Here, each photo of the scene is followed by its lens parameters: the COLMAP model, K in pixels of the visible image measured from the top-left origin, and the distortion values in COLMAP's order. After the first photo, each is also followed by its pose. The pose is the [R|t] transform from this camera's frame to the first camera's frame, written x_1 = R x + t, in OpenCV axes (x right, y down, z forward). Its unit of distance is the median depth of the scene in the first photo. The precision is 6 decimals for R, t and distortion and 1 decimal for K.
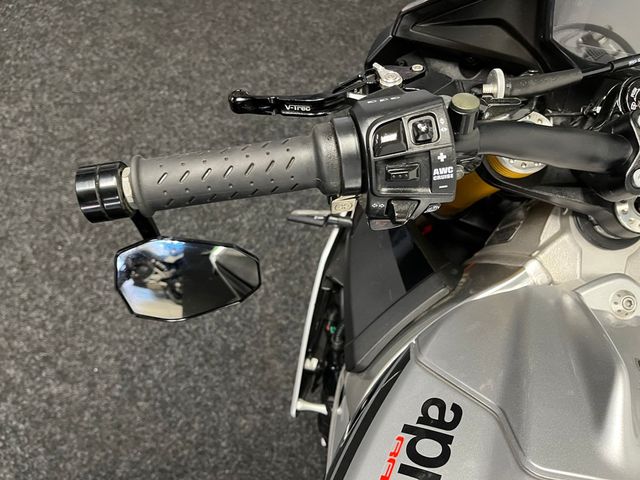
lens RADIAL K [[484.8, 0, 321.4], [0, 484.8, 243.2], [0, 0, 1]] dist [0.079898, -0.109245]
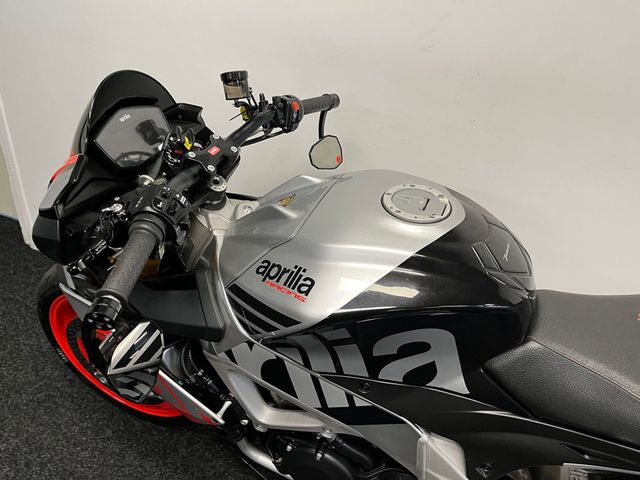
lens RADIAL K [[484.8, 0, 321.0], [0, 484.8, 243.5], [0, 0, 1]] dist [0.079898, -0.109245]
pose [[0.252844, -0.639364, 0.726143, -1.134494], [0.831656, 0.527141, 0.174560, 0.094912], [-0.494386, 0.559765, 0.665016, -0.656410]]
